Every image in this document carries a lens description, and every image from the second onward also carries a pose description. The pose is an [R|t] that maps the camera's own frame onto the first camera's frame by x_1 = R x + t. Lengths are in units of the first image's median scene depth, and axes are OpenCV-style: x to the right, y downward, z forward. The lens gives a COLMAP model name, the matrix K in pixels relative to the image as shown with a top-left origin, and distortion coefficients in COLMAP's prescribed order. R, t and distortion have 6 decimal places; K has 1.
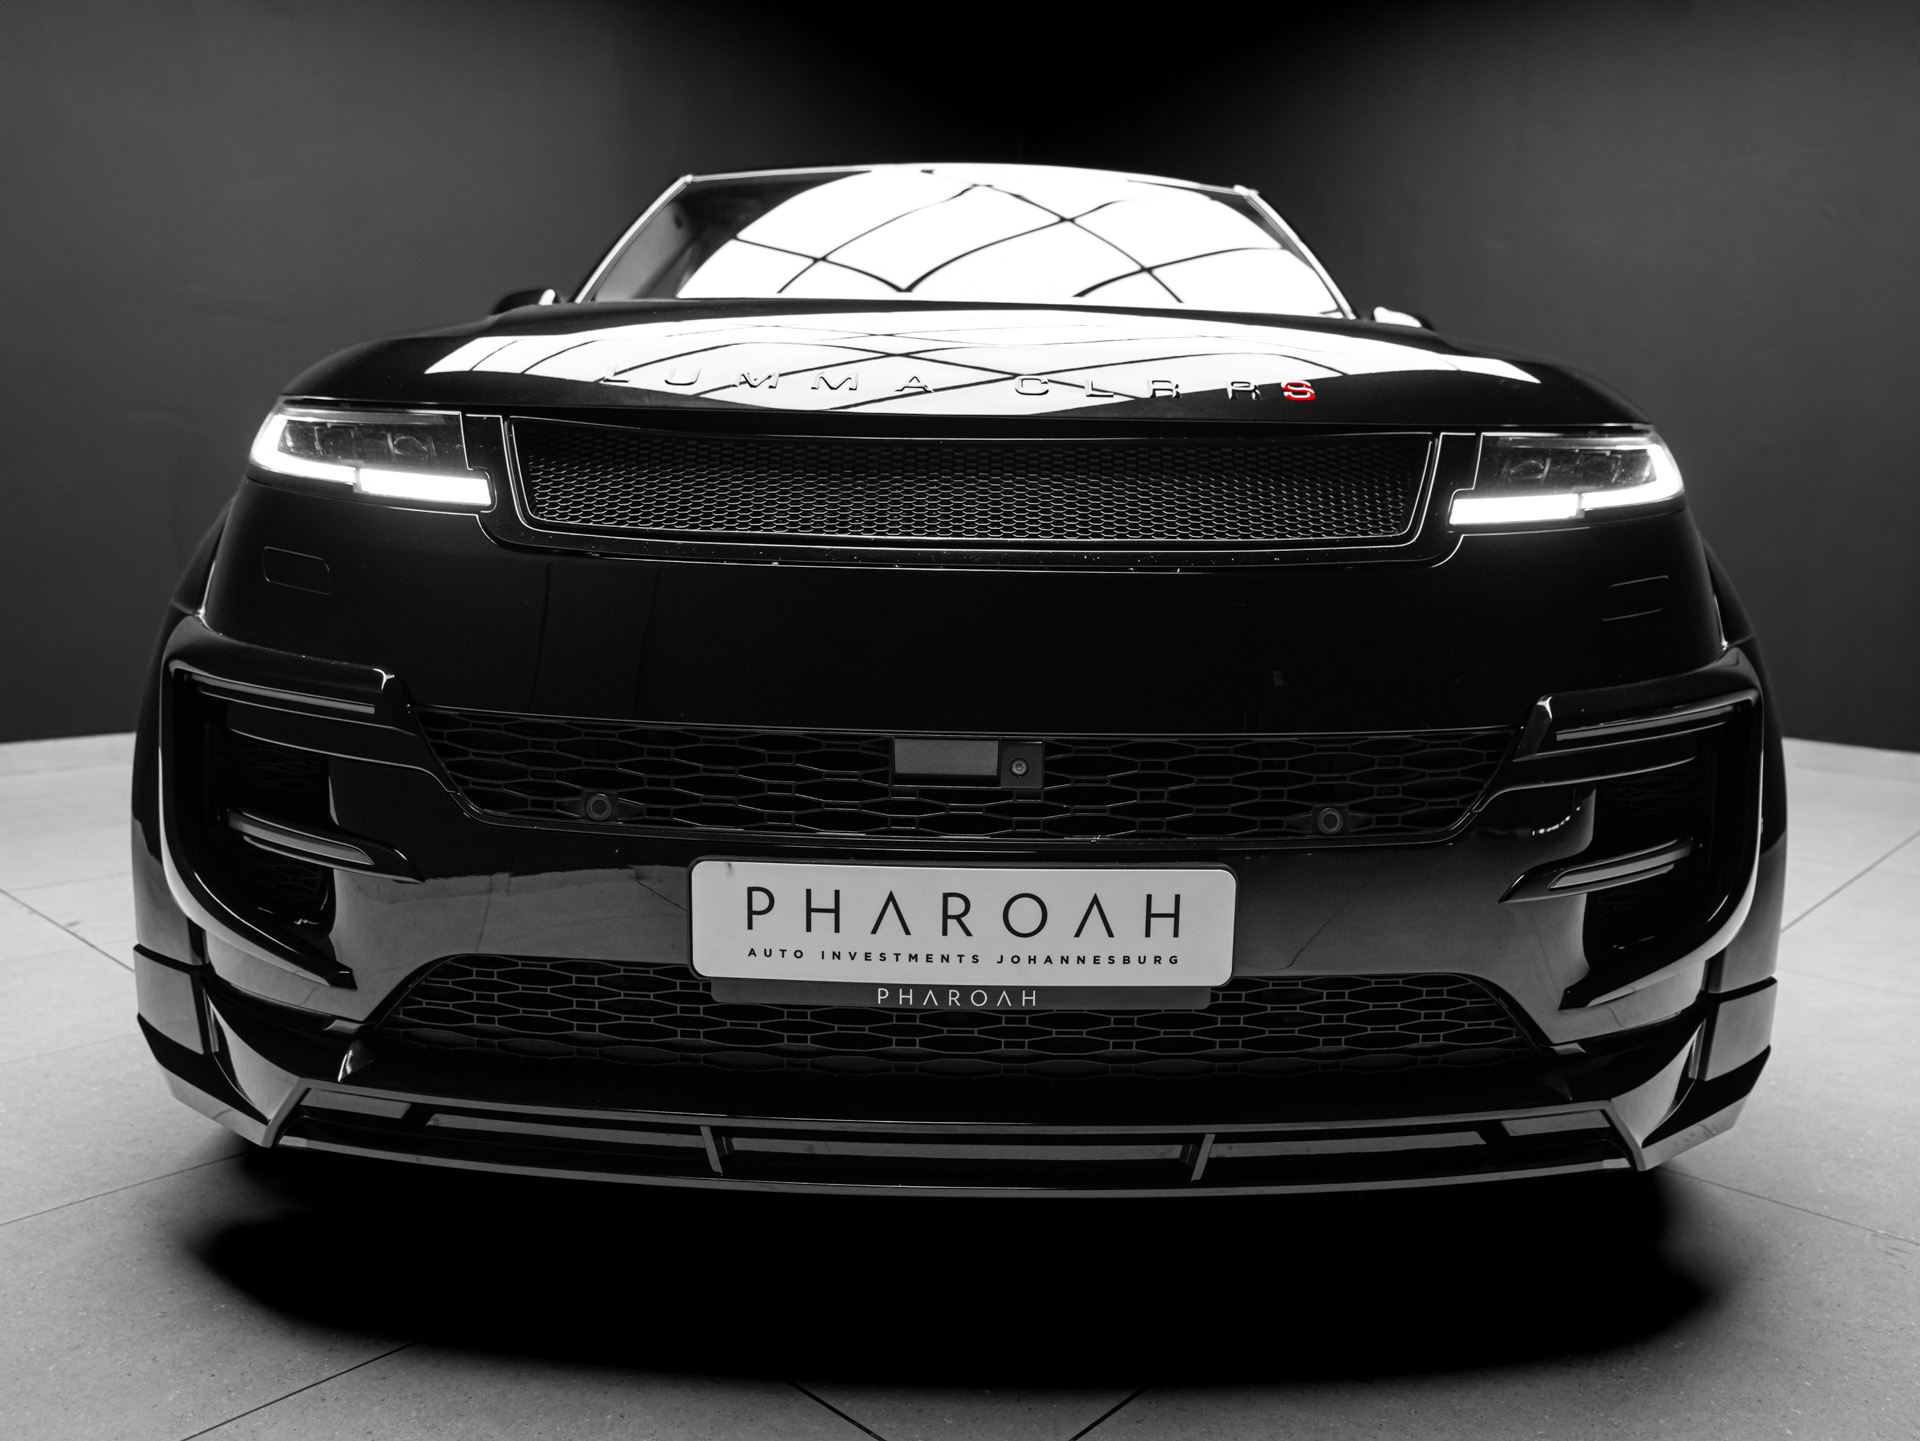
lens RADIAL K [[1365.6, 0, 963.6], [0, 1365.6, 728.8], [0, 0, 1]] dist [-0.093386, 0.456093]
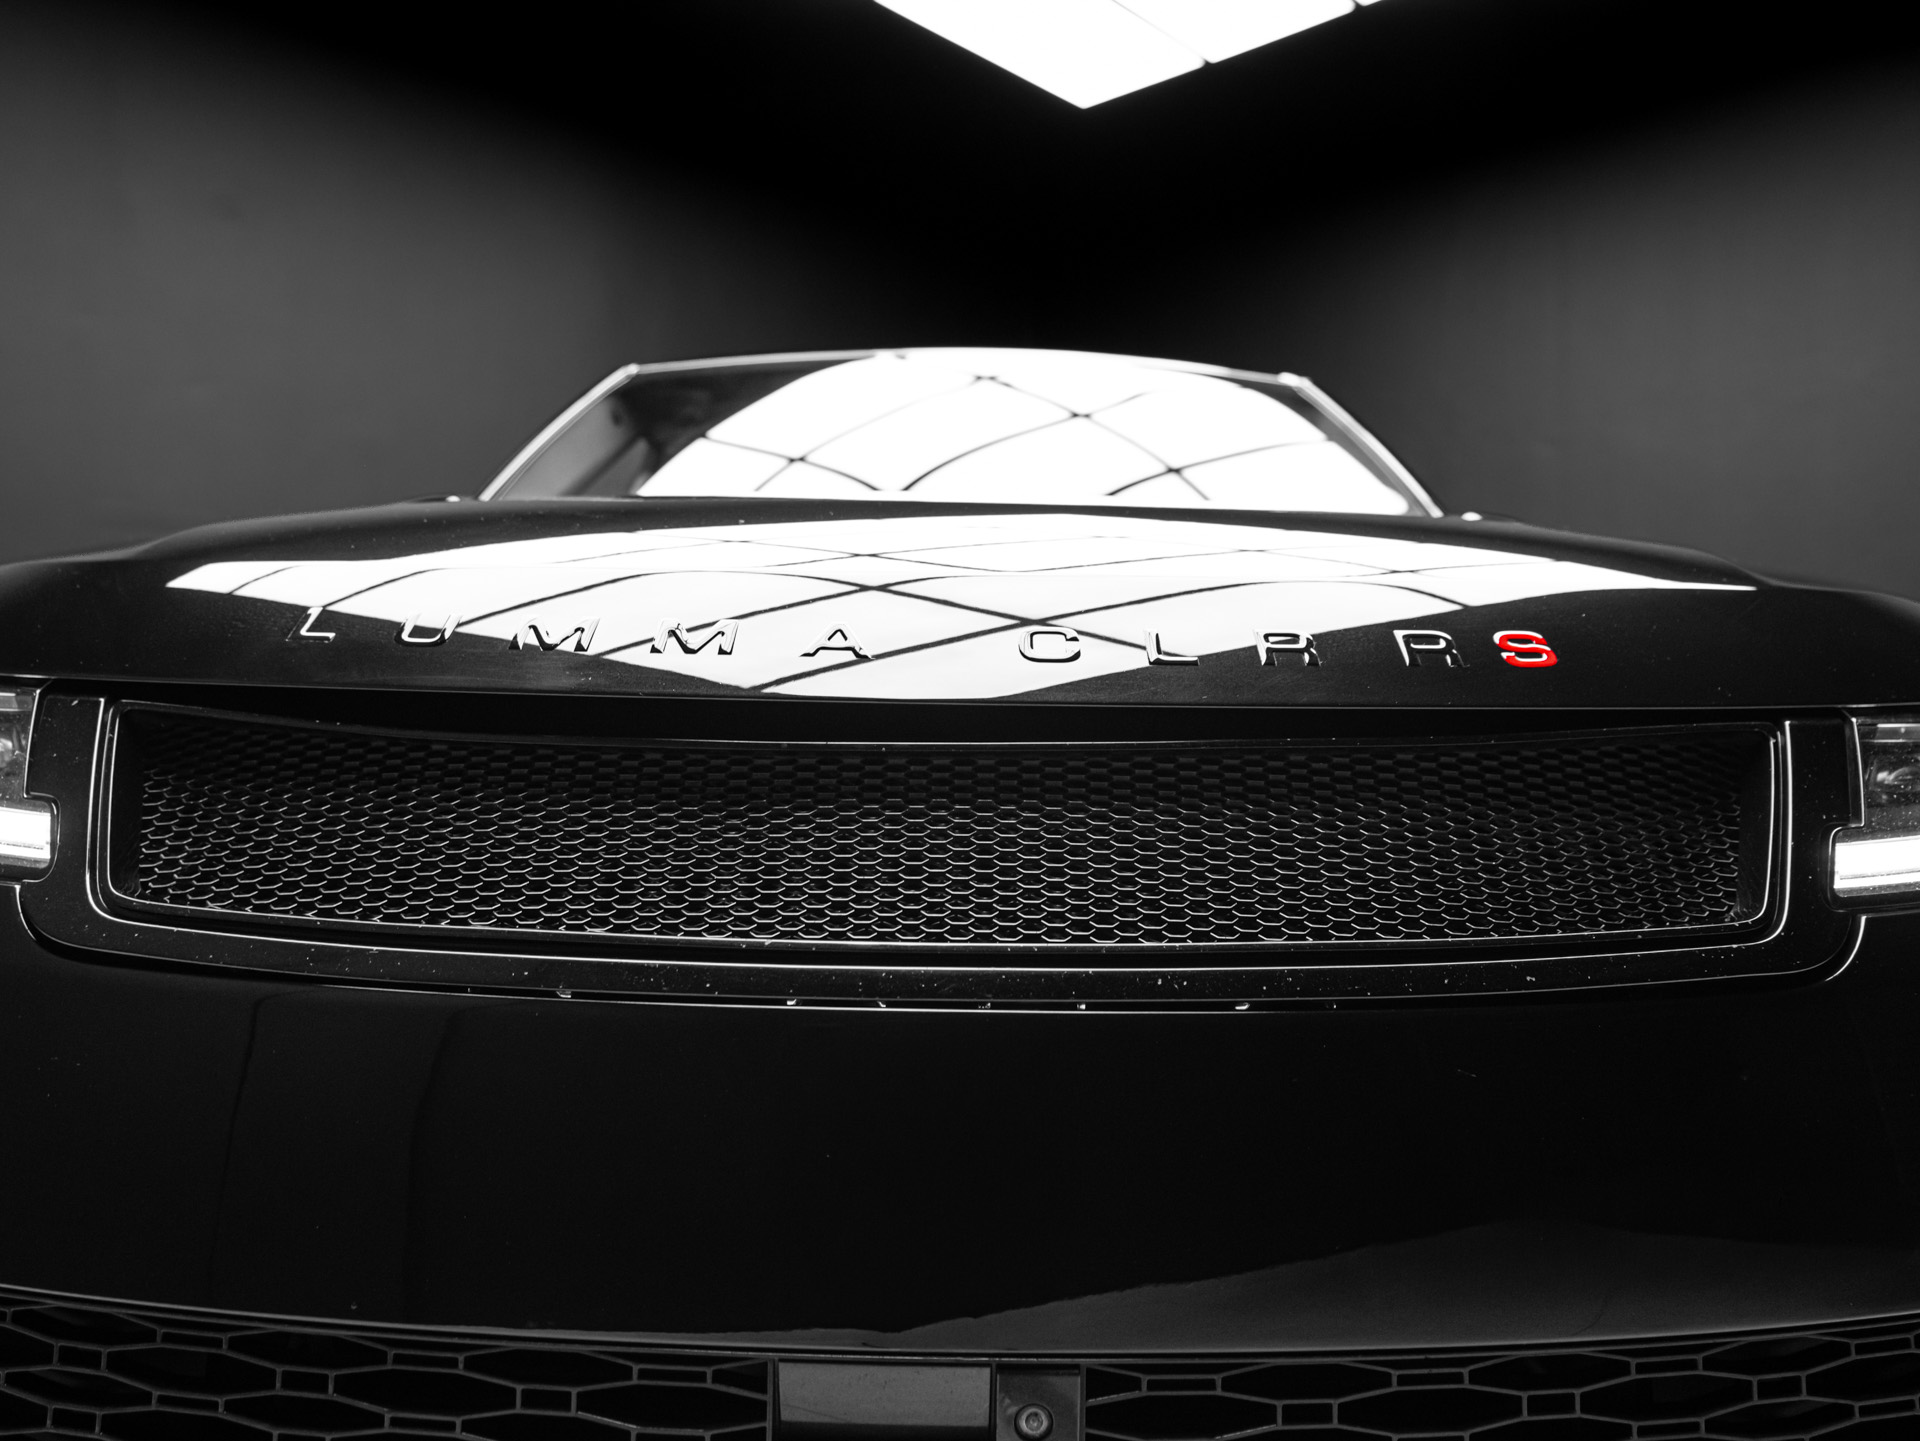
lens RADIAL K [[1462.1, 0, 960.7], [0, 1462.1, 720.7], [0, 0, 1]] dist [-0.030684, 0.071388]
pose [[0.999966, -0.004146, -0.007063, 0.017620], [0.002973, 0.987324, -0.158692, -0.124408], [0.007631, 0.158666, 0.987303, 0.407030]]
